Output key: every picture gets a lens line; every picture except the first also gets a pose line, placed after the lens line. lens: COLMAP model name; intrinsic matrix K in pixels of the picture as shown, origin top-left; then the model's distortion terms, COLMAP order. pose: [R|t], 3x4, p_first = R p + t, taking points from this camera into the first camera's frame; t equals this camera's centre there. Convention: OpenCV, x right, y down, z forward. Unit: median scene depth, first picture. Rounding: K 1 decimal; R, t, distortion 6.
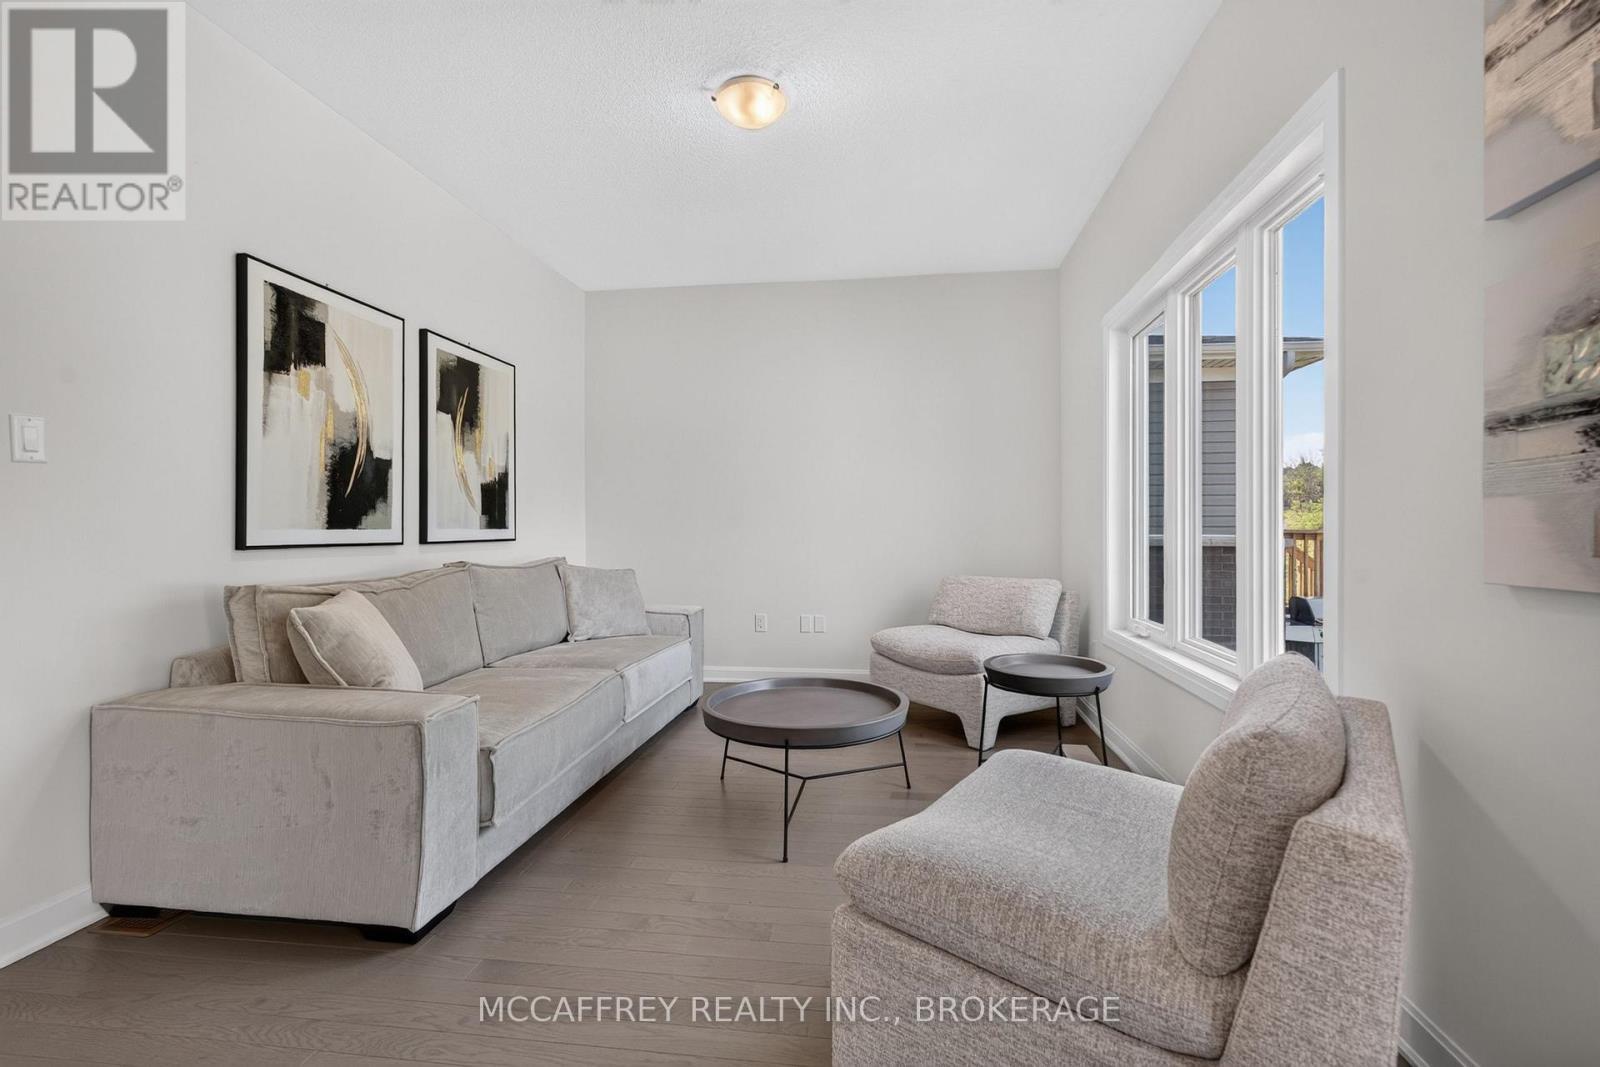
lens RADIAL K [[708.2, 0, 800.0], [0, 708.2, 533.5], [0, 0, 1]] dist [-0.012439, -0.001013]
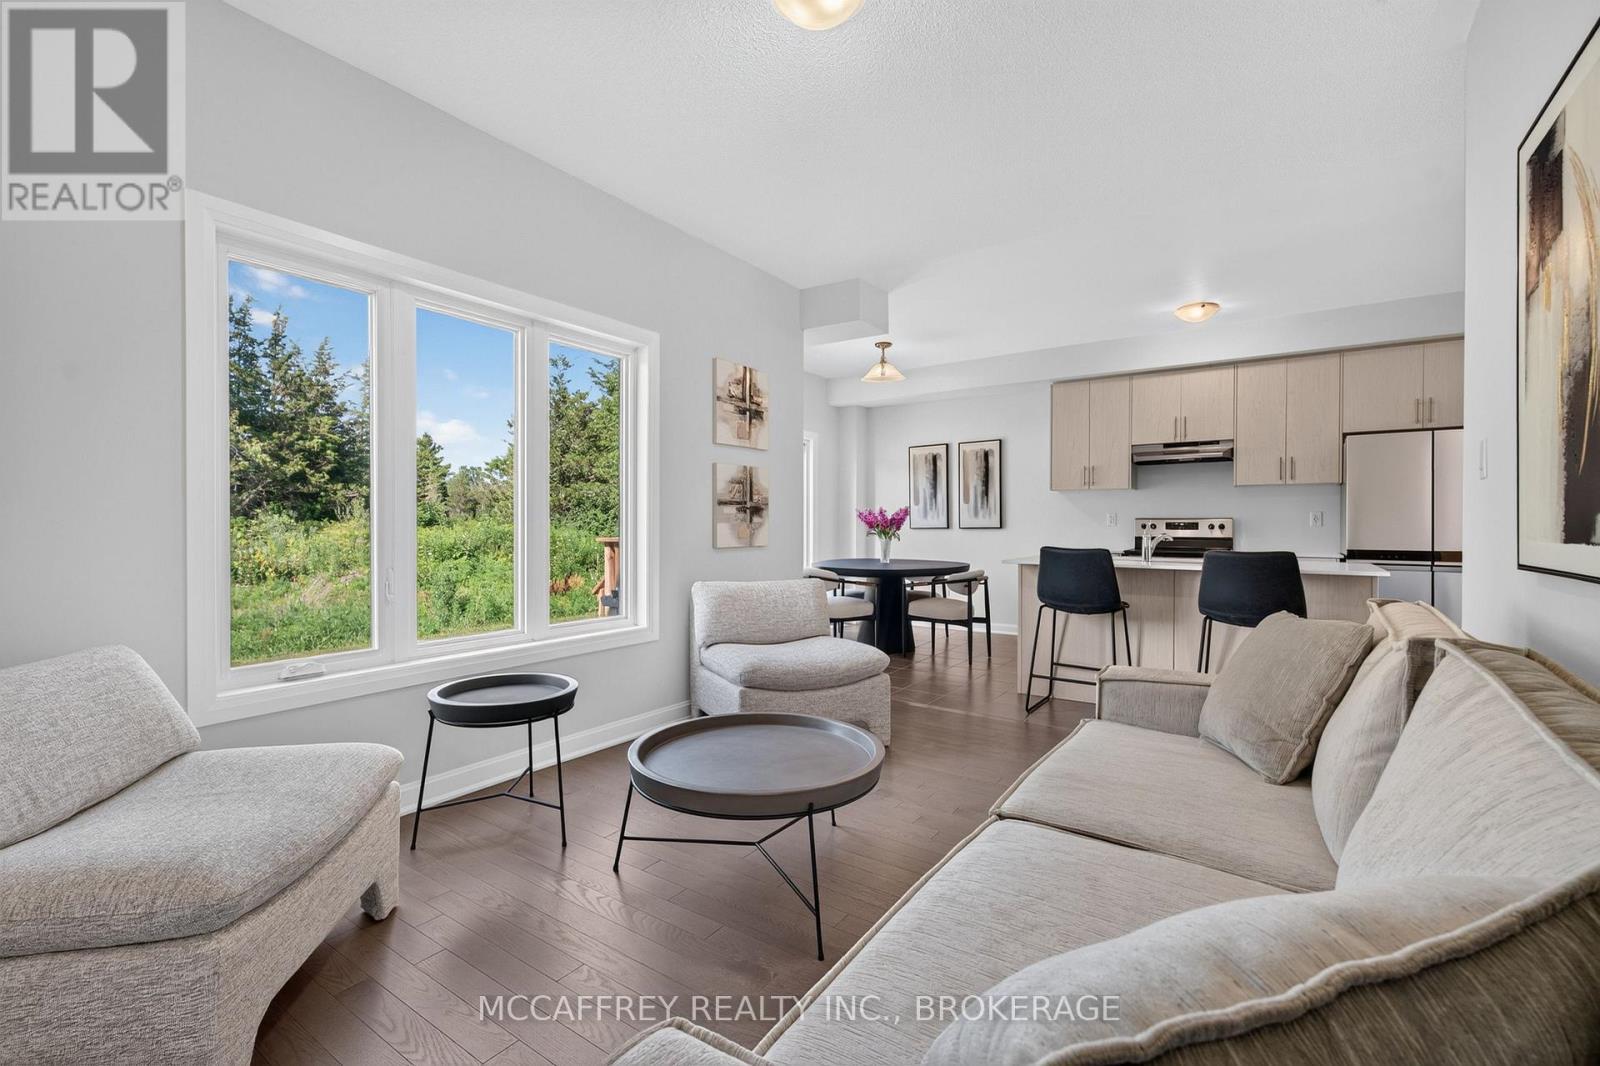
lens RADIAL K [[686.8, 0, 800.5], [0, 686.8, 530.1], [0, 0, 1]] dist [0.002901, -0.000010]
pose [[-0.896376, -0.002544, 0.443288, -0.939946], [0.001812, 0.999954, 0.009404, -0.049926], [-0.443291, 0.009233, -0.896330, 4.045630]]
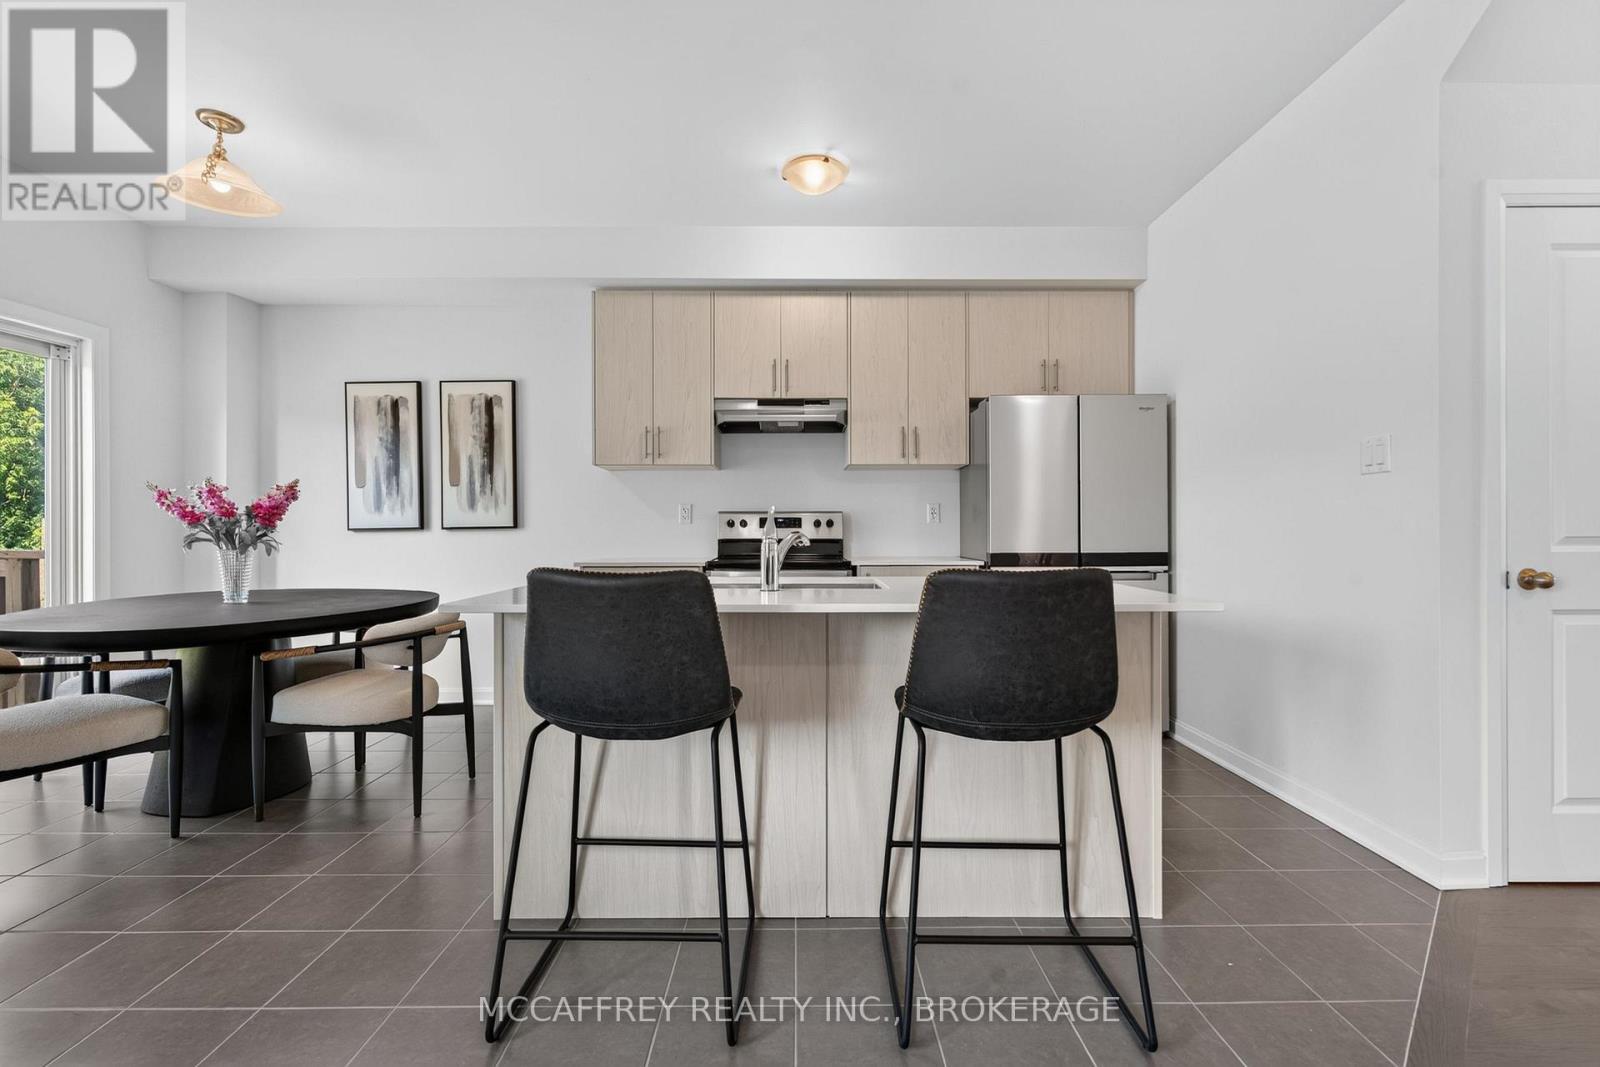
lens RADIAL K [[686.8, 0, 800.5], [0, 686.8, 530.6], [0, 0, 1]] dist [0.002901, -0.000010]
pose [[-0.988646, 0.005374, -0.150165, -0.782625], [0.004565, 0.999973, 0.005729, -0.004574], [0.150192, 0.004979, -0.988644, 1.587686]]
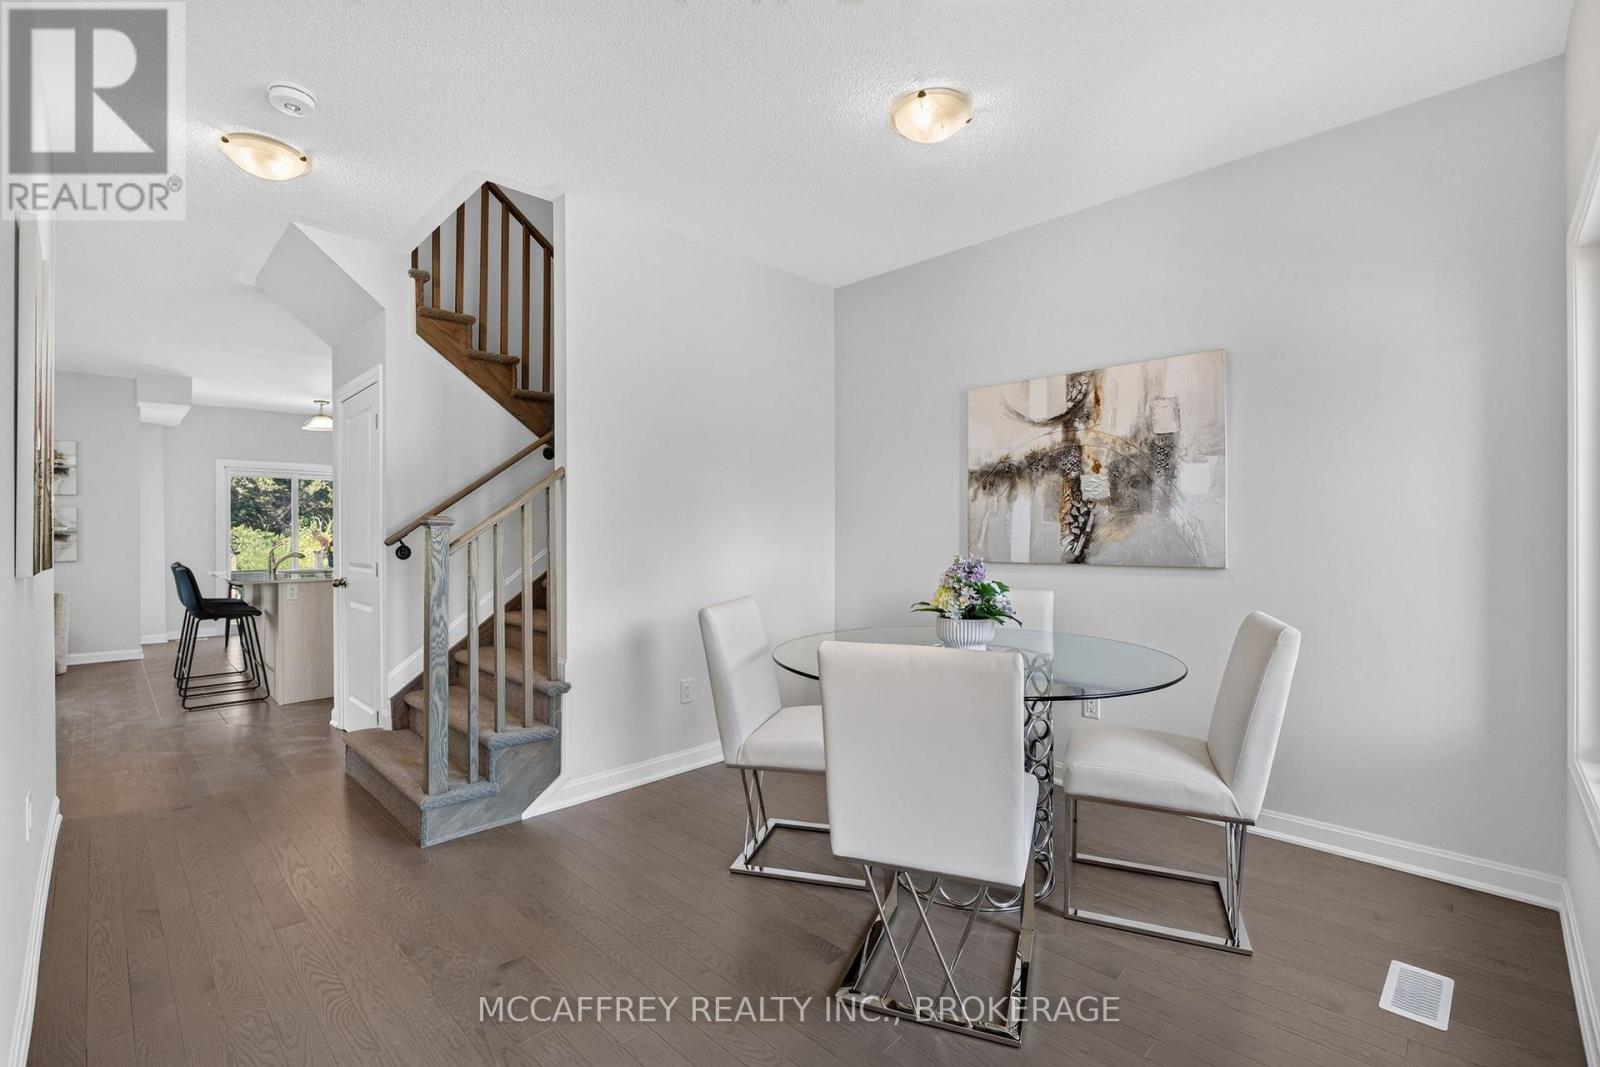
lens RADIAL K [[708.2, 0, 800.0], [0, 708.2, 533.5], [0, 0, 1]] dist [-0.012439, -0.001013]
pose [[-0.808207, 0.002461, 0.588893, -7.226604], [0.007762, 0.999949, 0.006474, -0.141813], [-0.588847, 0.009803, -0.808185, 1.748916]]
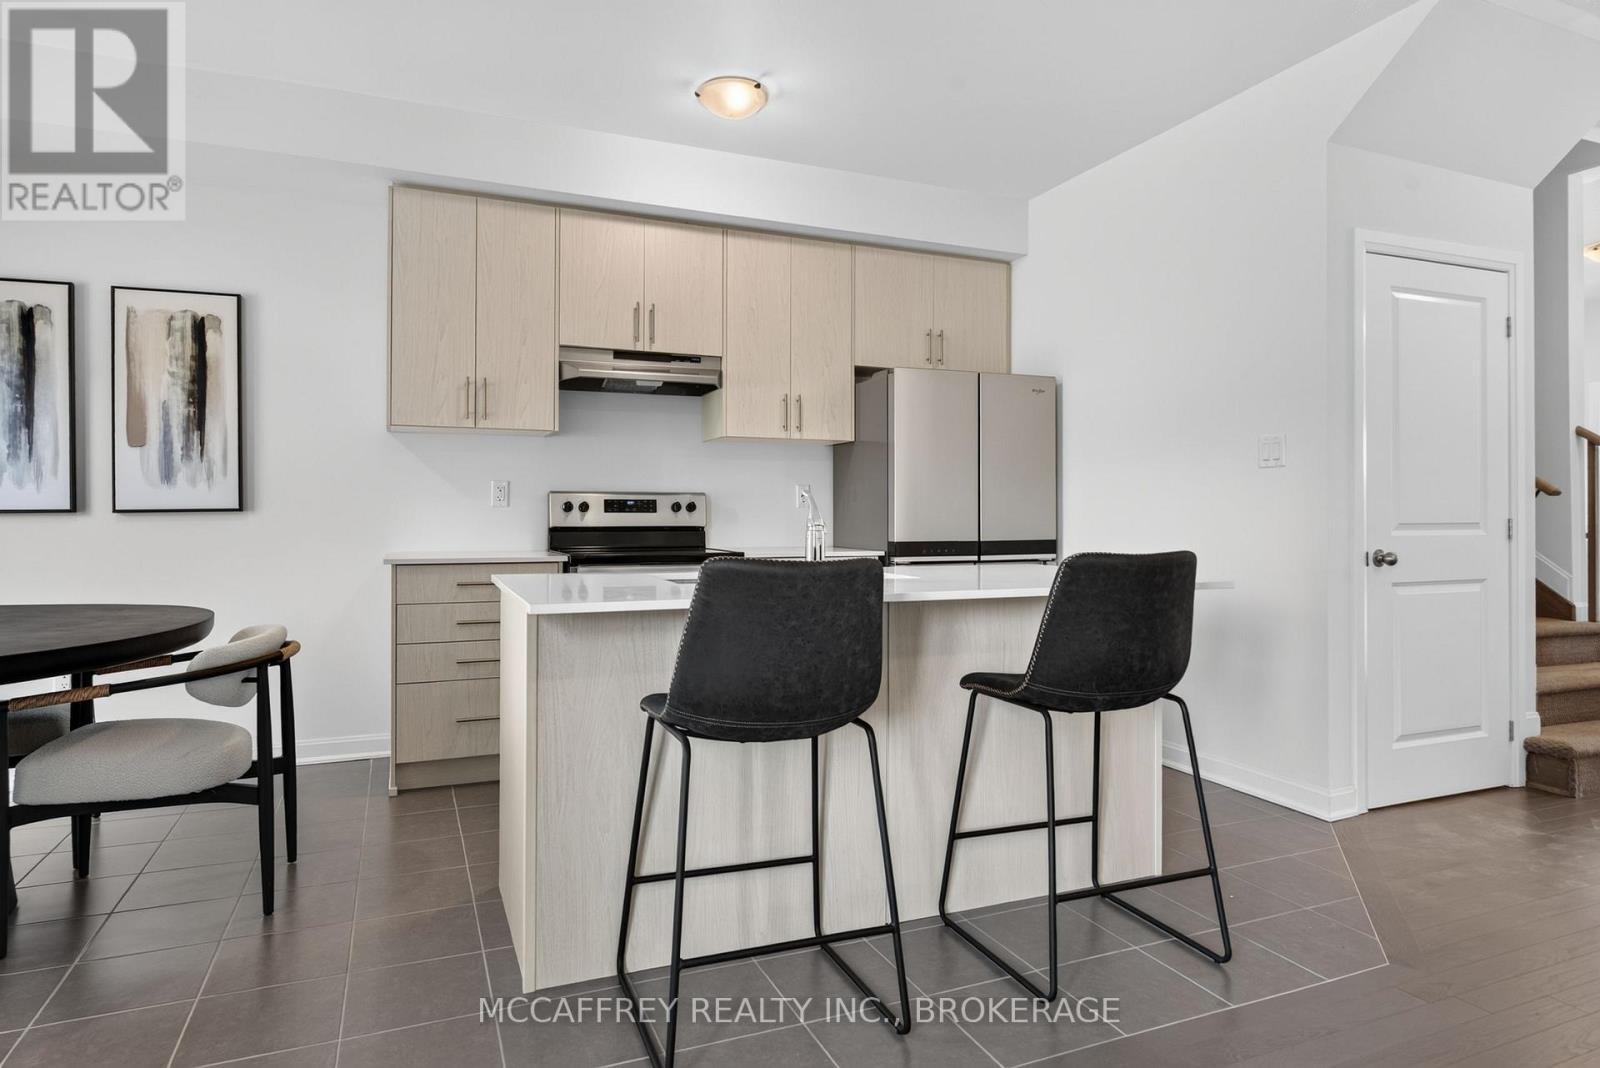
lens RADIAL K [[928.8, 0, 790.7], [0, 928.8, 504.6], [0, 0, 1]] dist [0.001109, -0.000928]
pose [[-0.857781, -0.003881, -0.514001, 0.215693], [-0.001171, 0.999984, -0.005596, -0.010849], [0.514014, -0.004198, -0.857771, 1.672739]]
